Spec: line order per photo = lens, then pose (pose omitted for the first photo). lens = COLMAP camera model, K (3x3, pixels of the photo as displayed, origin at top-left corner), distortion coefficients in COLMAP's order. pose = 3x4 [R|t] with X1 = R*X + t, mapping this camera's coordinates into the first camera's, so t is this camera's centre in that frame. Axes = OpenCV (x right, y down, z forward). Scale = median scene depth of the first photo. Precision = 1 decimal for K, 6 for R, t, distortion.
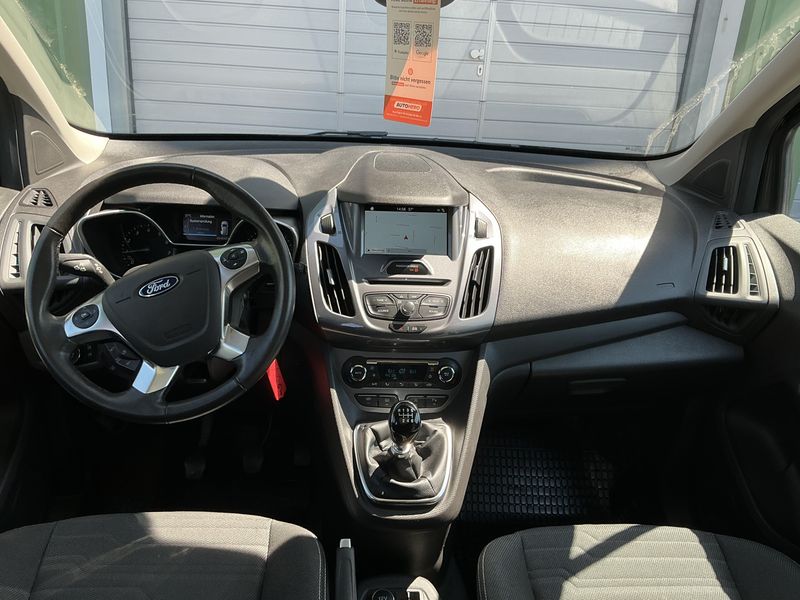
lens RADIAL K [[653.9, 0, 400.0], [0, 653.9, 300.0], [0, 0, 1]] dist [-0.000448, -0.000984]
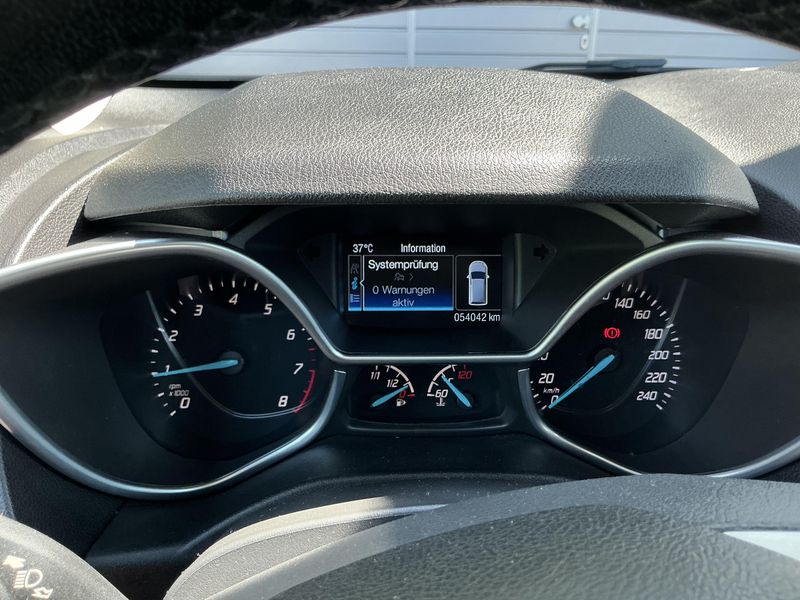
lens RADIAL K [[653.9, 0, 400.0], [0, 653.9, 300.0], [0, 0, 1]] dist [-0.000448, -0.000984]
pose [[0.998727, -0.037004, -0.034273, -0.295775], [0.036257, 0.999096, -0.022173, -0.096952], [0.035062, 0.020902, 0.999167, 0.693665]]
